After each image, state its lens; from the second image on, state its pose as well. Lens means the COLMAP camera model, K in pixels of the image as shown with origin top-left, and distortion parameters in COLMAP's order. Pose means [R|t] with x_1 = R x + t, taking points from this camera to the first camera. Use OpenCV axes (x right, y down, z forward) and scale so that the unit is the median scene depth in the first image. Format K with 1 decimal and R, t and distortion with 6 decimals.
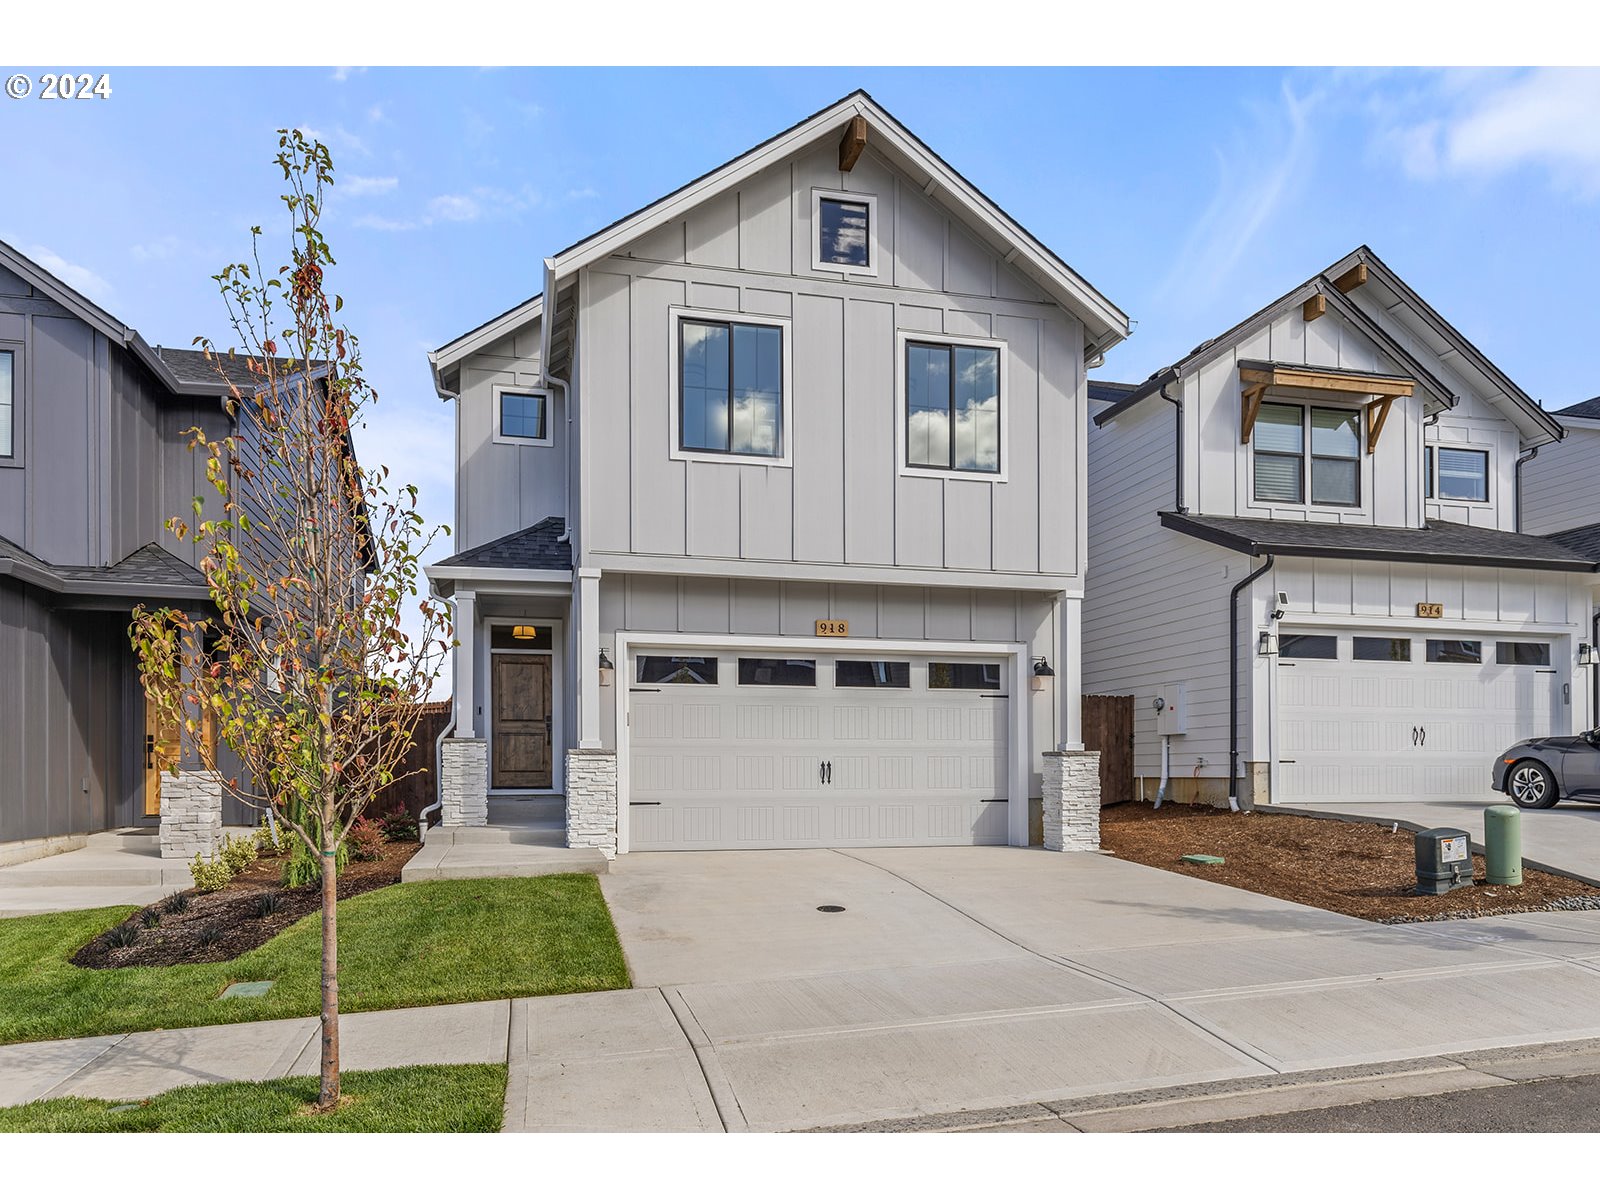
lens RADIAL K [[1092.8, 0, 797.9], [0, 1092.8, 771.7], [0, 0, 1]] dist [0.004024, 0.002135]
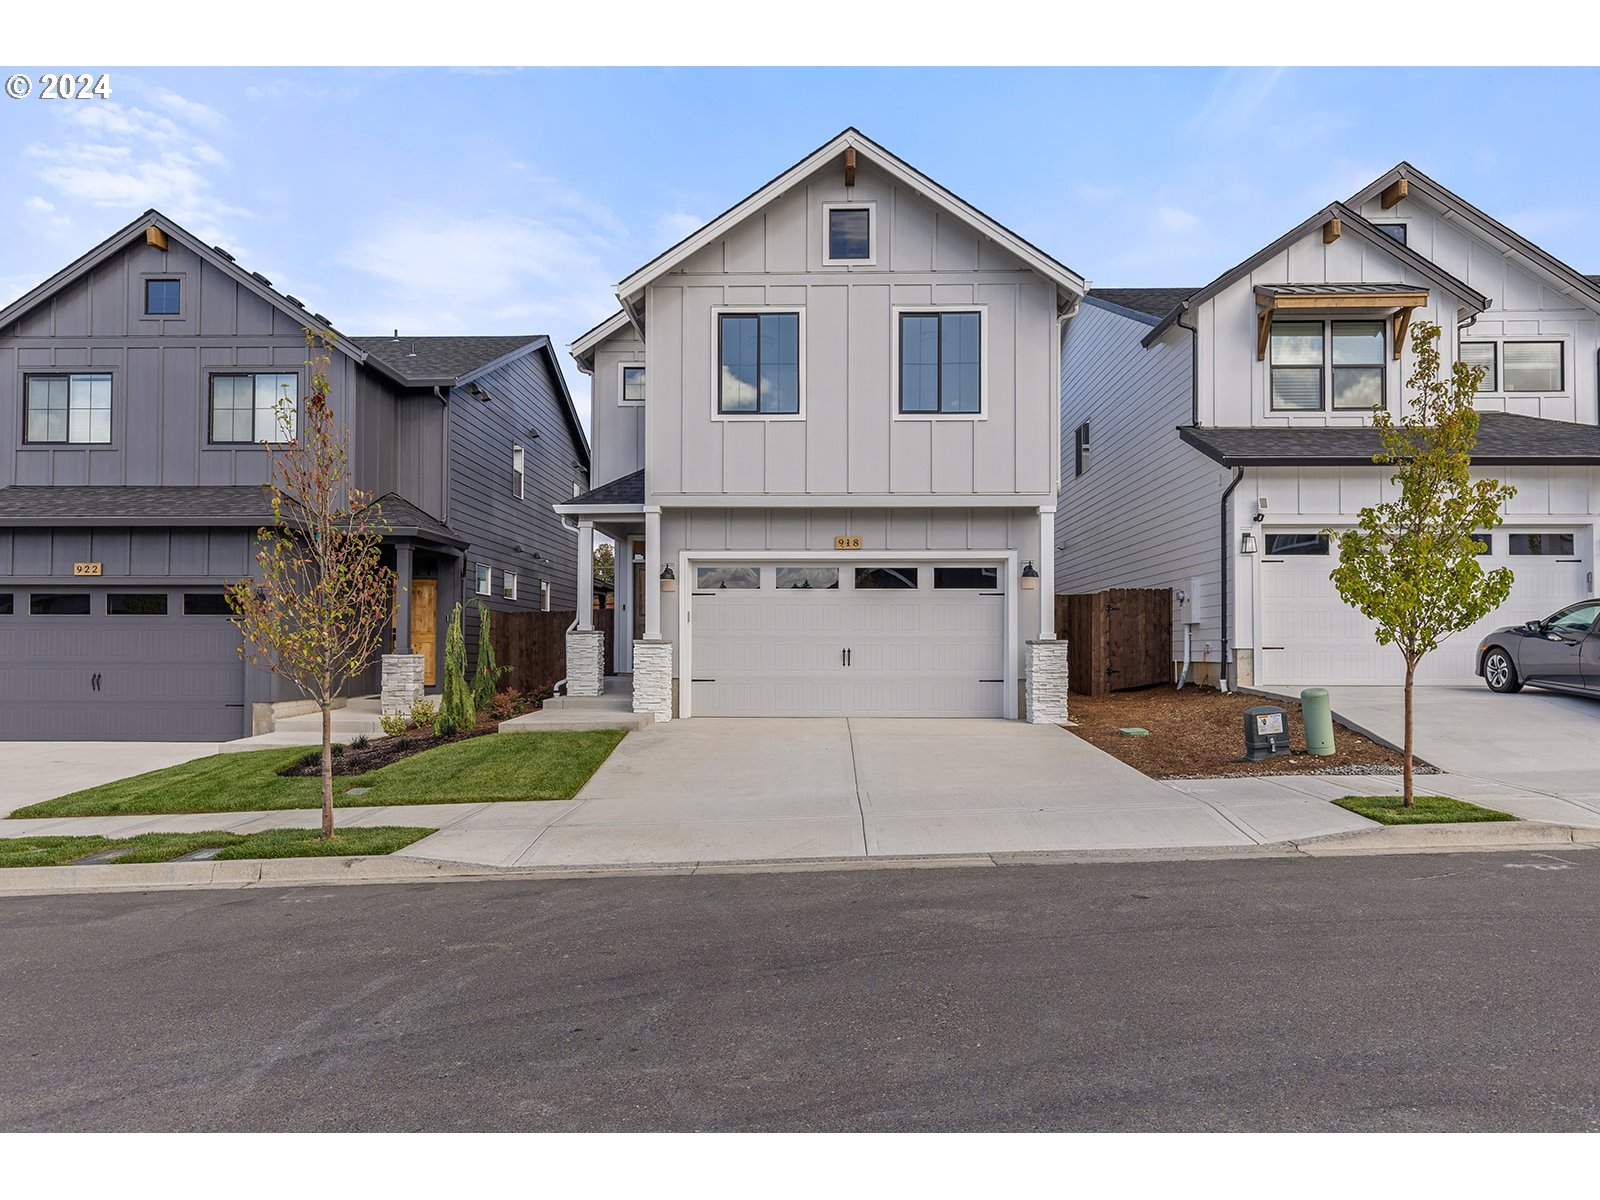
lens RADIAL K [[1082.9, 0, 799.6], [0, 1082.9, 641.7], [0, 0, 1]] dist [0.000982, 0.000176]
pose [[0.963923, -0.000632, -0.266182, 0.305996], [-0.001758, 0.999960, -0.008739, -0.006163], [0.266177, 0.008892, 0.963883, -0.215765]]
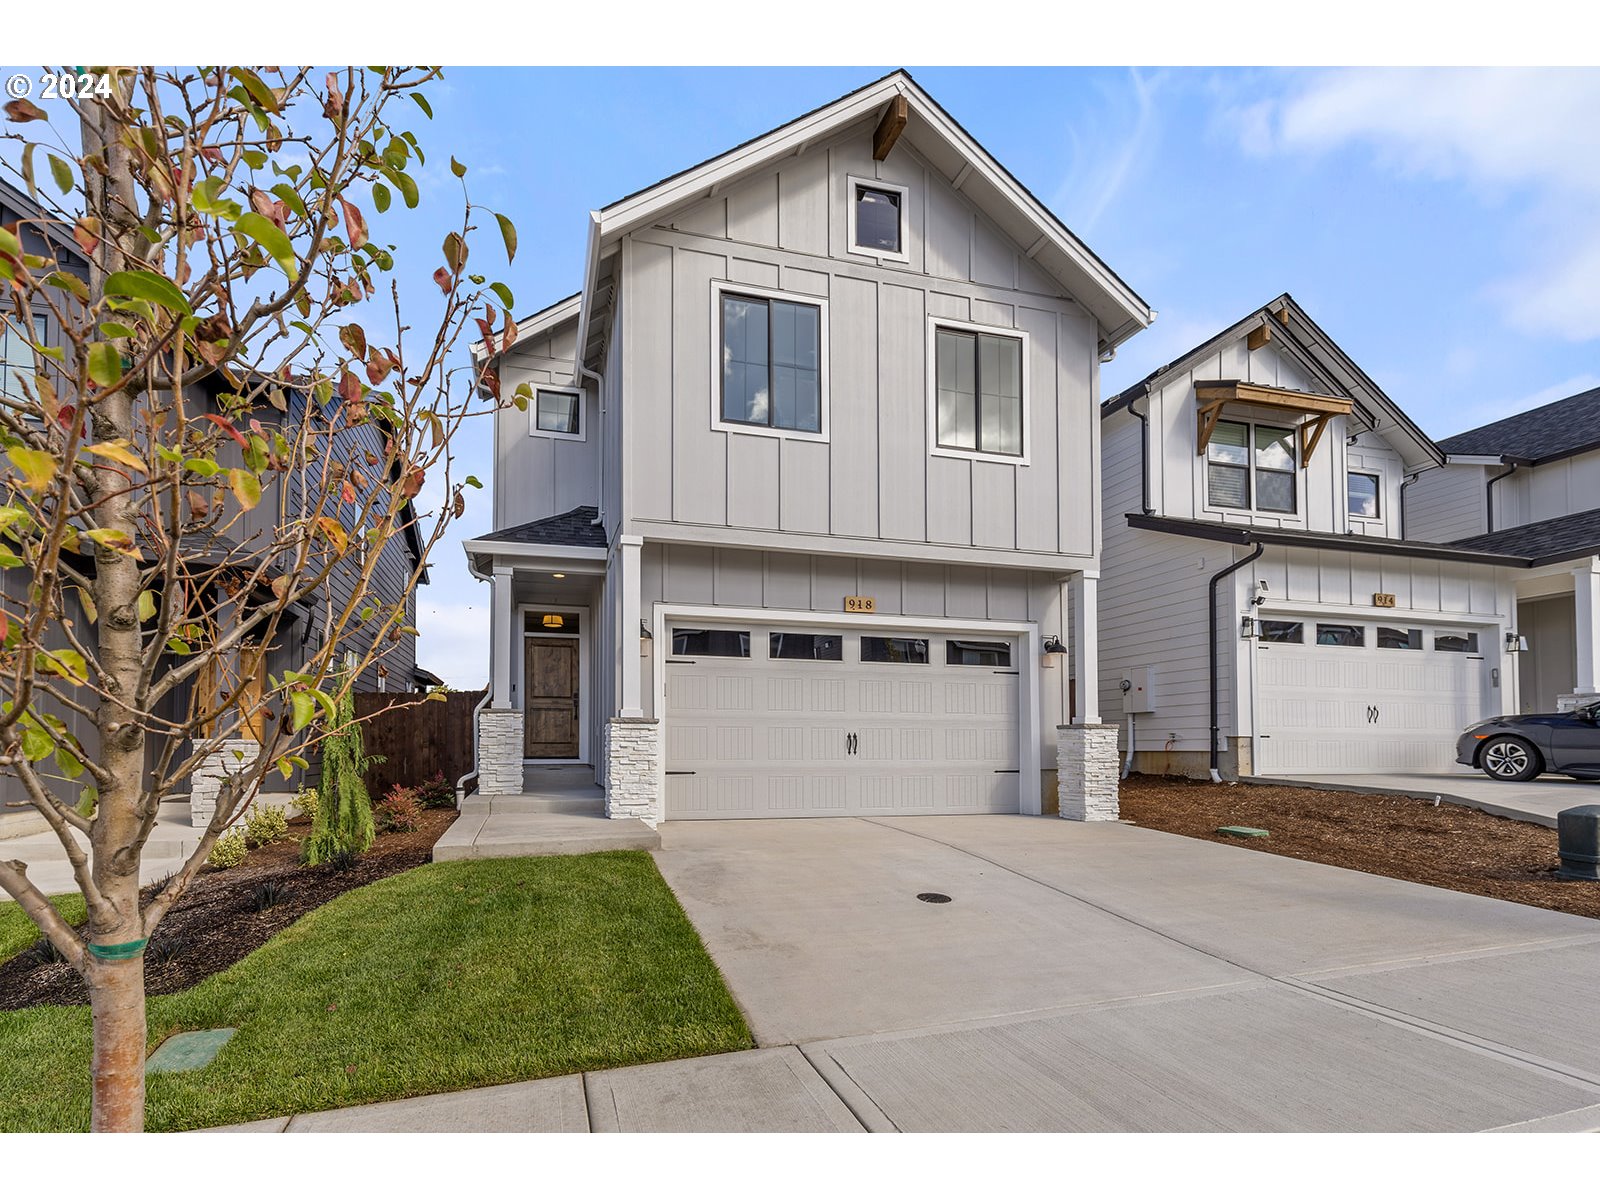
lens RADIAL K [[796.4, 0, 760.6], [0, 796.4, 738.7], [0, 0, 1]] dist [0.001012, -0.000614]
pose [[0.999655, 0.004985, 0.025771, -0.080987], [-0.004675, 0.999916, -0.012069, 0.005357], [-0.025829, 0.011945, 0.999595, 0.246717]]
